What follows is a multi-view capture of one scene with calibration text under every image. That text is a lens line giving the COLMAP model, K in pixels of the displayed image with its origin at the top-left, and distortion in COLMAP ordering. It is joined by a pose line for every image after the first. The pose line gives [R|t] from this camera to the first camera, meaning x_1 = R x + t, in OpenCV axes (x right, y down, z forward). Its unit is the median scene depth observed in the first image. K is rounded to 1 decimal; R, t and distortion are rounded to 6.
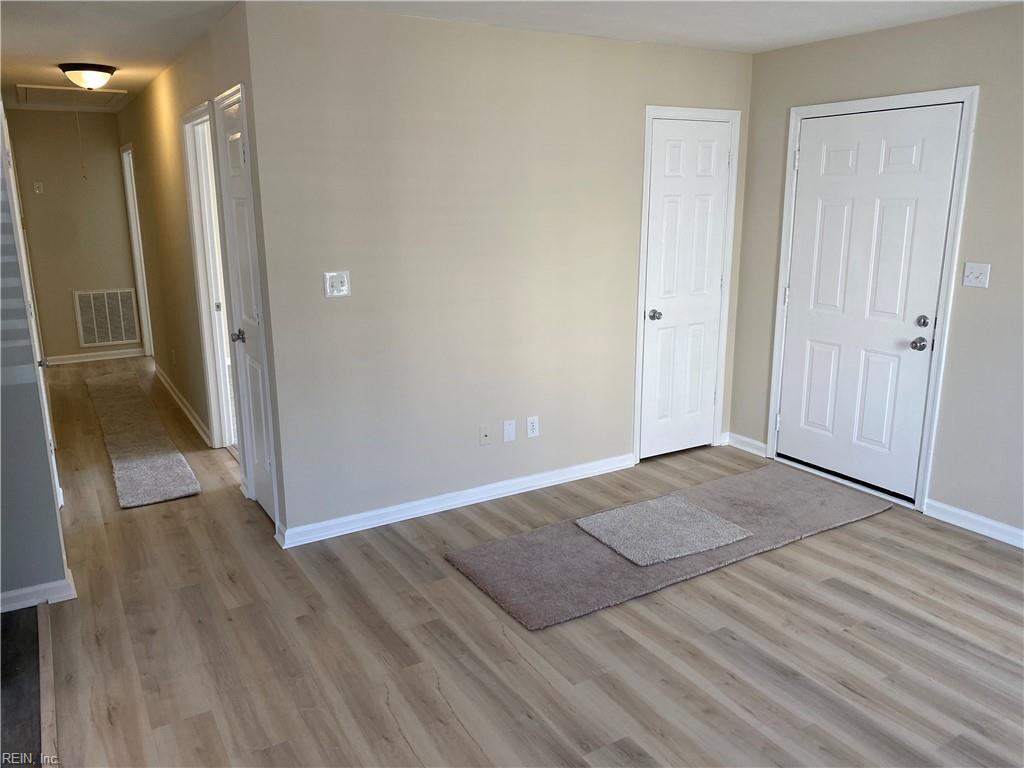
lens RADIAL K [[782.9, 0, 516.6], [0, 782.9, 374.2], [0, 0, 1]] dist [0.010750, -0.000760]
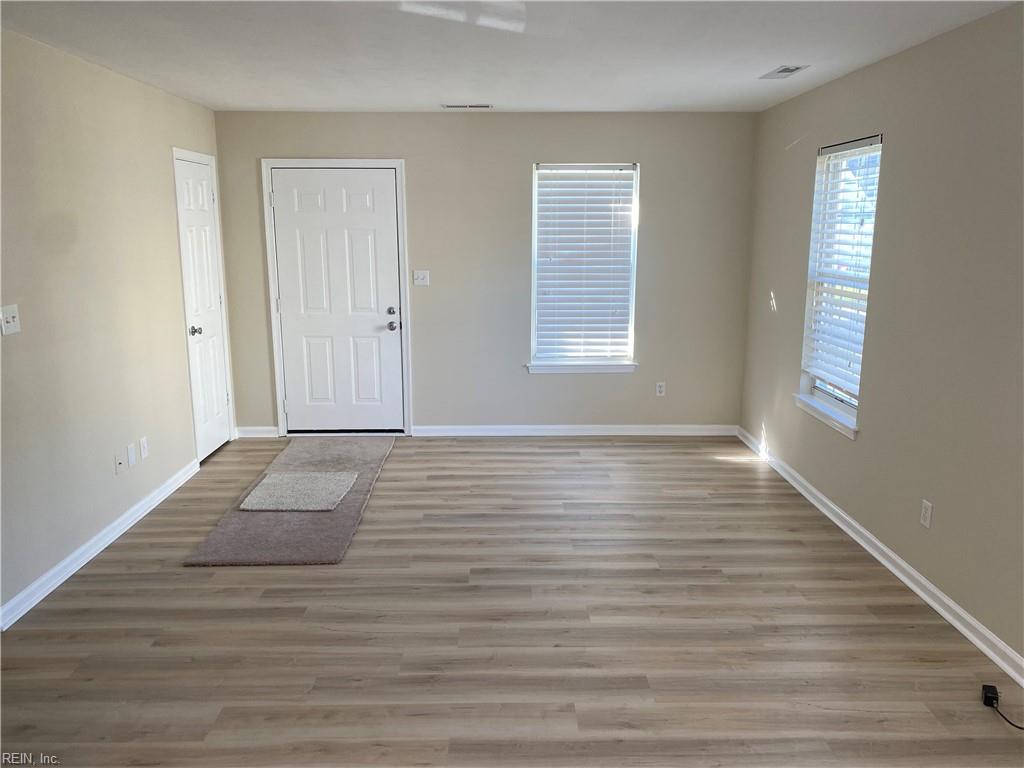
lens RADIAL K [[759.7, 0, 512.0], [0, 759.7, 384.0], [0, 0, 1]] dist [0.068933, -0.074702]
pose [[0.508365, -0.171087, 0.843976, -0.646981], [0.193510, 0.977696, 0.081634, -0.004838], [-0.839118, 0.121817, 0.530133, 0.046475]]
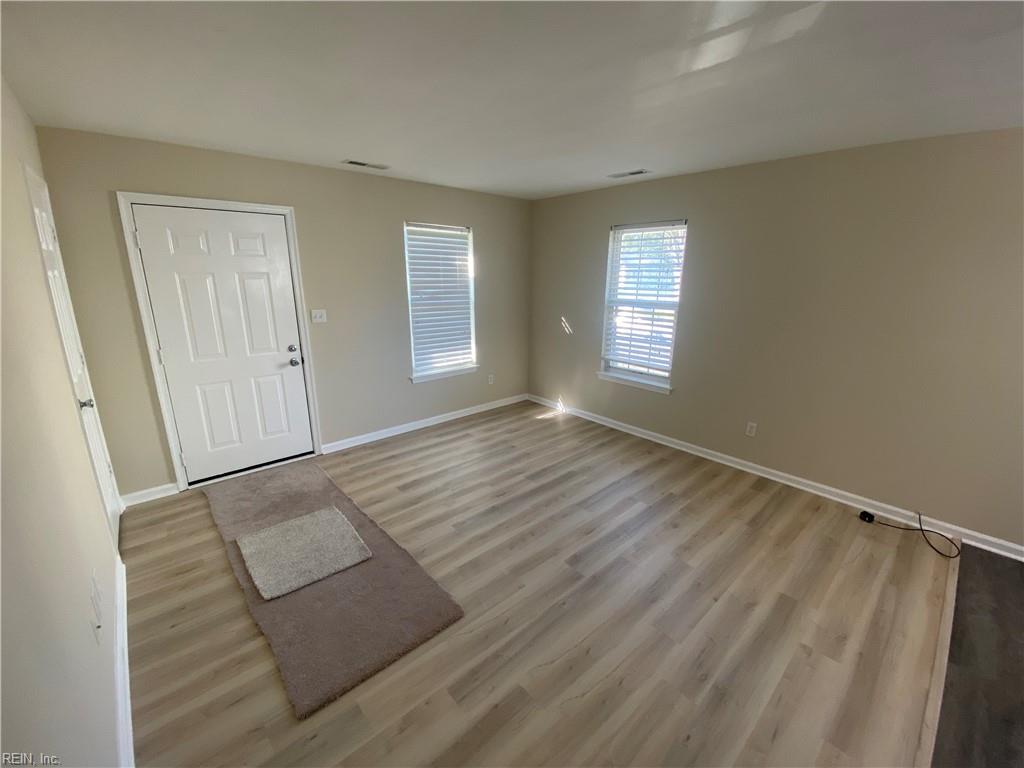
lens RADIAL K [[409.2, 0, 511.0], [0, 409.2, 380.9], [0, 0, 1]] dist [-0.007063, -0.000607]
pose [[-0.175042, -0.250010, 0.952290, -0.409223], [0.216009, 0.933905, 0.284888, -0.154340], [-0.960573, 0.255571, -0.109469, 0.693055]]
